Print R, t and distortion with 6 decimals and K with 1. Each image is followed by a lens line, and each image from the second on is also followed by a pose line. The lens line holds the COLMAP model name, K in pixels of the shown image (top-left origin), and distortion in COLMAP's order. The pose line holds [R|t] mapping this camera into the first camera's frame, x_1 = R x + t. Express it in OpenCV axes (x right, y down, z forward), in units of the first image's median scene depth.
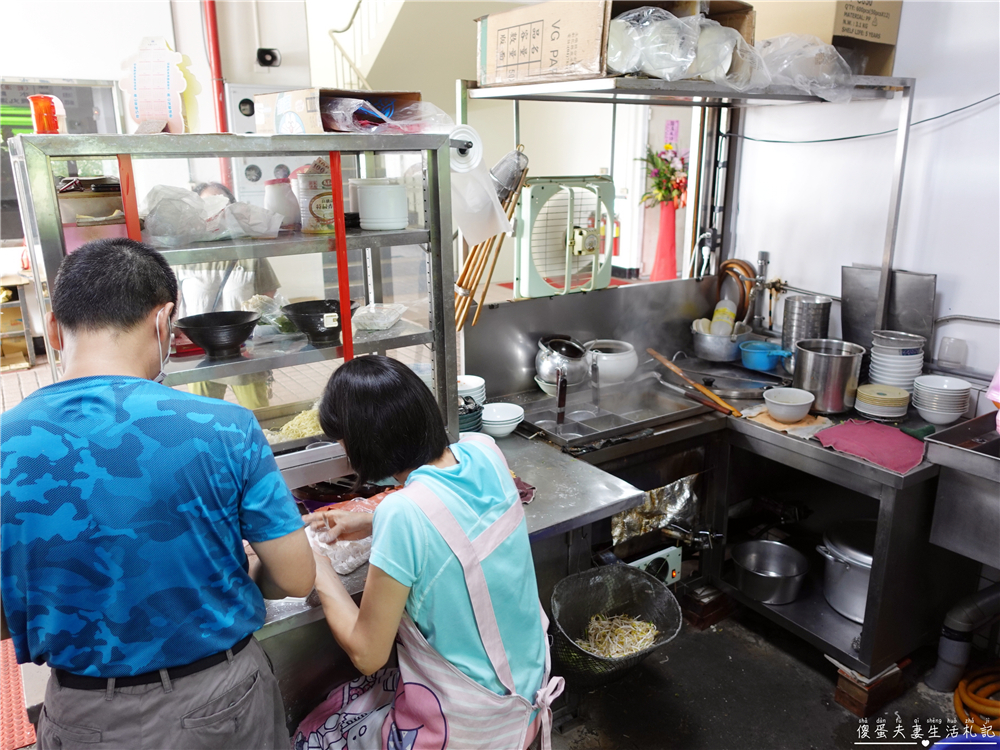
lens RADIAL K [[764.0, 0, 500.0], [0, 764.0, 375.0], [0, 0, 1]] dist [0.003240, 0.004152]
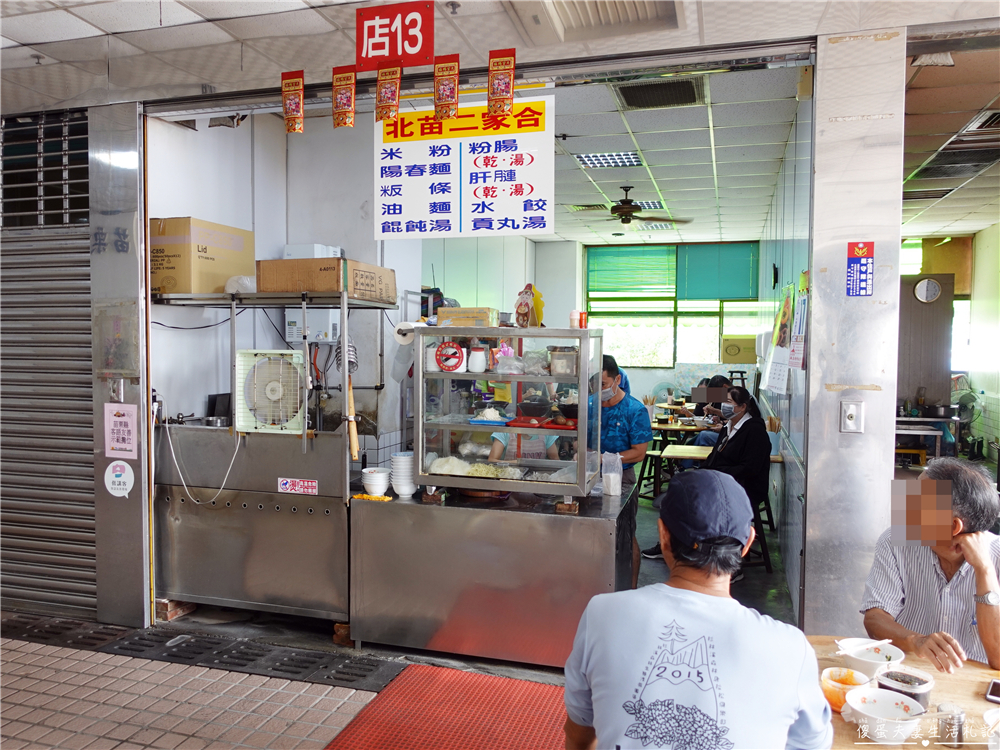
lens RADIAL K [[764.0, 0, 500.0], [0, 764.0, 375.0], [0, 0, 1]] dist [0.003240, 0.004152]
pose [[-0.635136, -0.038791, 0.771426, -1.748438], [0.214855, 0.950449, 0.224689, -0.592569], [-0.741916, 0.308452, -0.595330, 2.054573]]
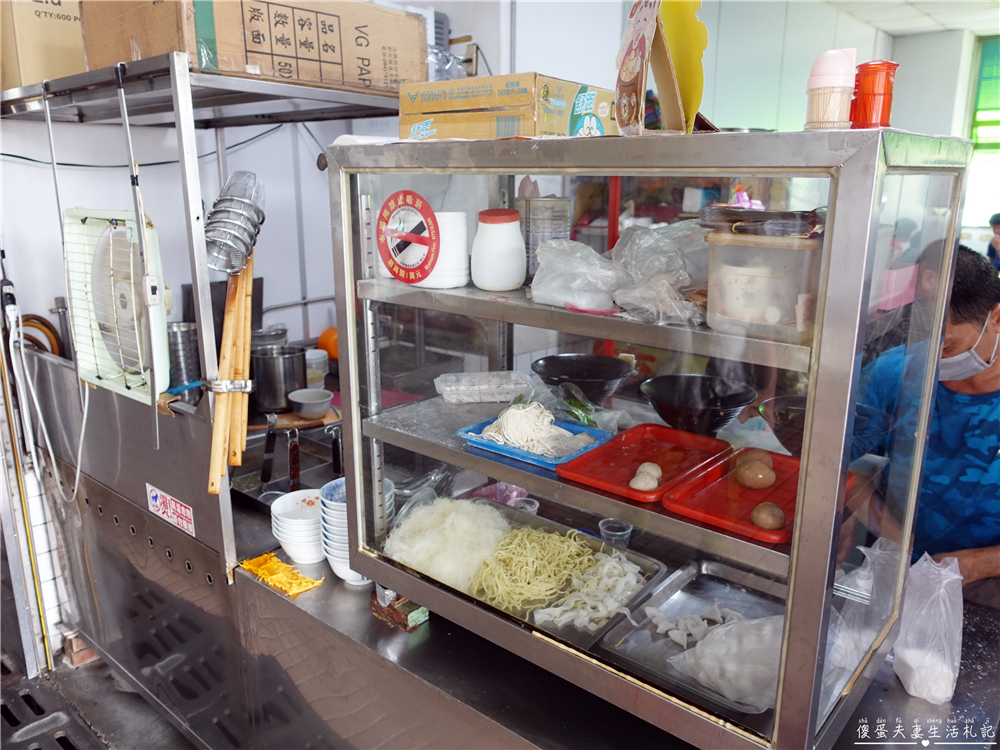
lens RADIAL K [[764.0, 0, 500.0], [0, 764.0, 375.0], [0, 0, 1]] dist [0.003240, 0.004152]
pose [[-0.259880, -0.233345, 0.937023, -0.855369], [0.276554, 0.911732, 0.303748, -0.312329], [-0.925192, 0.338075, -0.172409, 1.111102]]
